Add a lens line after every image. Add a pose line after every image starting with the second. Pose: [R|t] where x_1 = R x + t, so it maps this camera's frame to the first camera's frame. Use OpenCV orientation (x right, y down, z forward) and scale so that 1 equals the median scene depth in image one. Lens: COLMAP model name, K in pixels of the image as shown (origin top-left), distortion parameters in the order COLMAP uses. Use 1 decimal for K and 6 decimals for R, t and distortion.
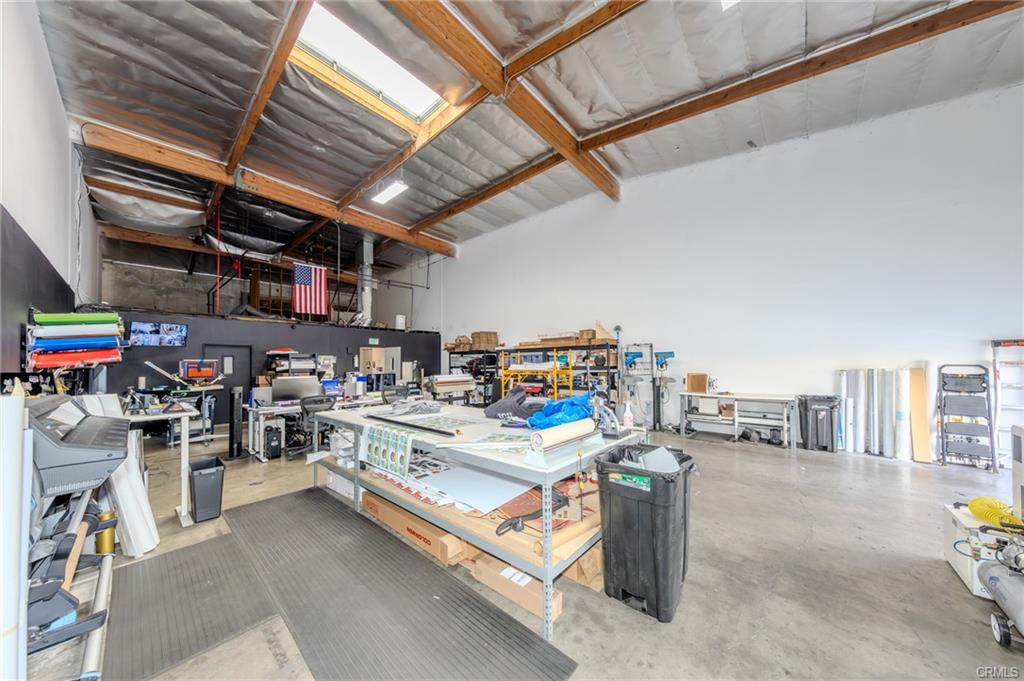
lens RADIAL K [[324.5, 0, 510.3], [0, 324.5, 363.7], [0, 0, 1]] dist [0.000278, 0.000001]
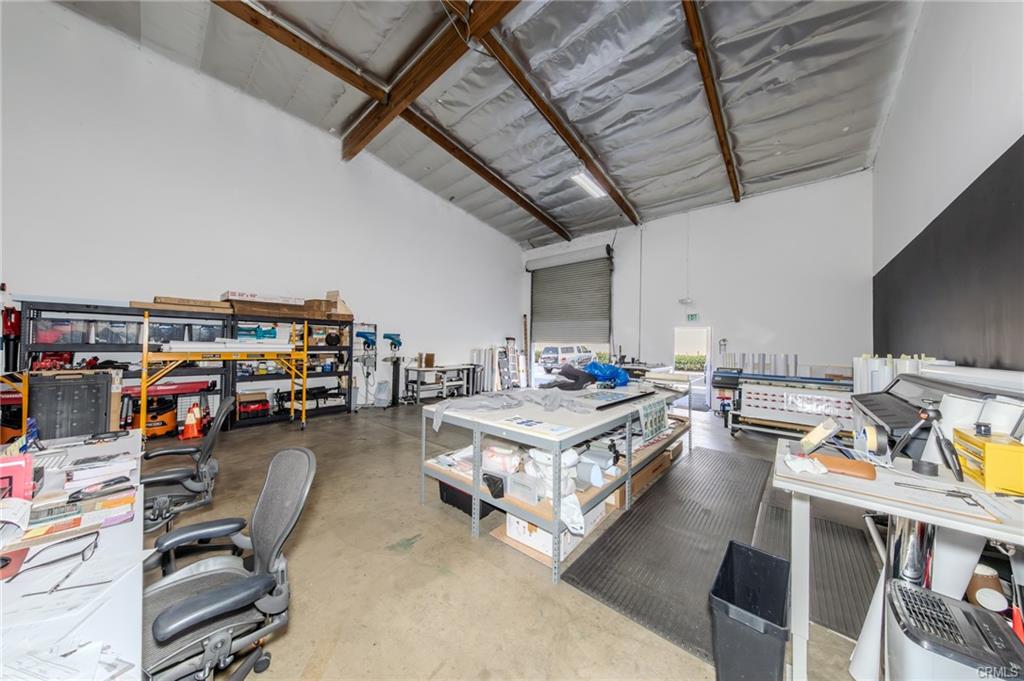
lens RADIAL K [[317.1, 0, 510.9], [0, 317.1, 344.9], [0, 0, 1]] dist [-0.000034, -0.000003]
pose [[0.000732, 0.011896, 0.999929, -0.574293], [-0.015312, 0.999812, -0.011883, 0.008065], [-0.999882, -0.015302, 0.000914, 0.576266]]
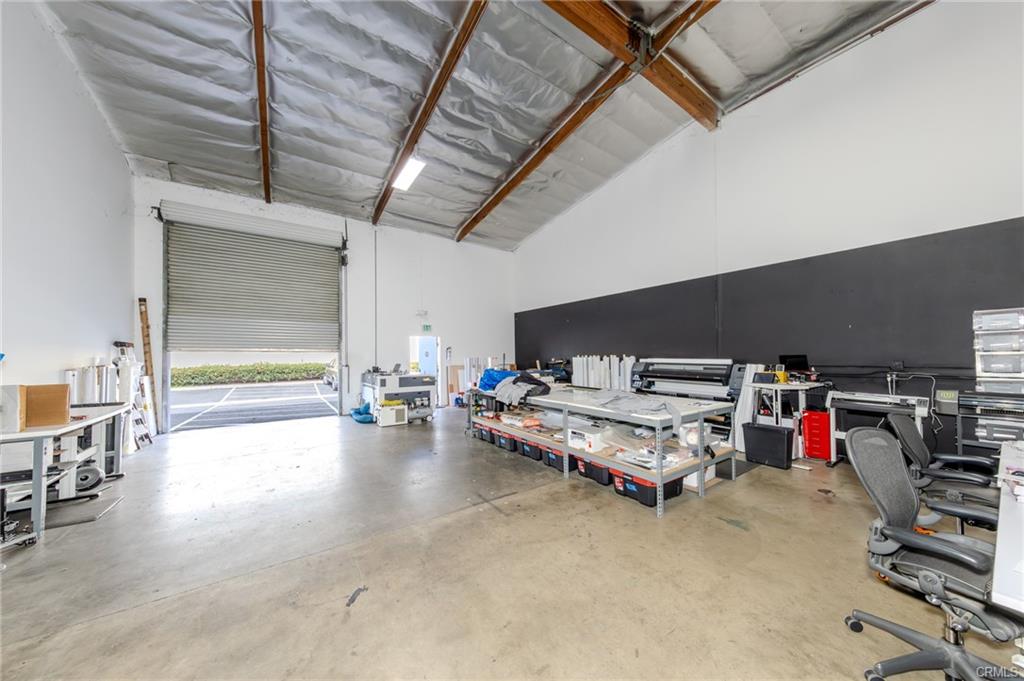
lens RADIAL K [[330.6, 0, 512.0], [0, 330.6, 340.5], [0, 0, 1]] dist [0.000765, 0.000002]
pose [[-0.966143, 0.026520, 0.256642, -0.151264], [0.016218, 0.998979, -0.042176, -0.000480], [-0.257498, -0.036586, -0.965586, 1.082076]]
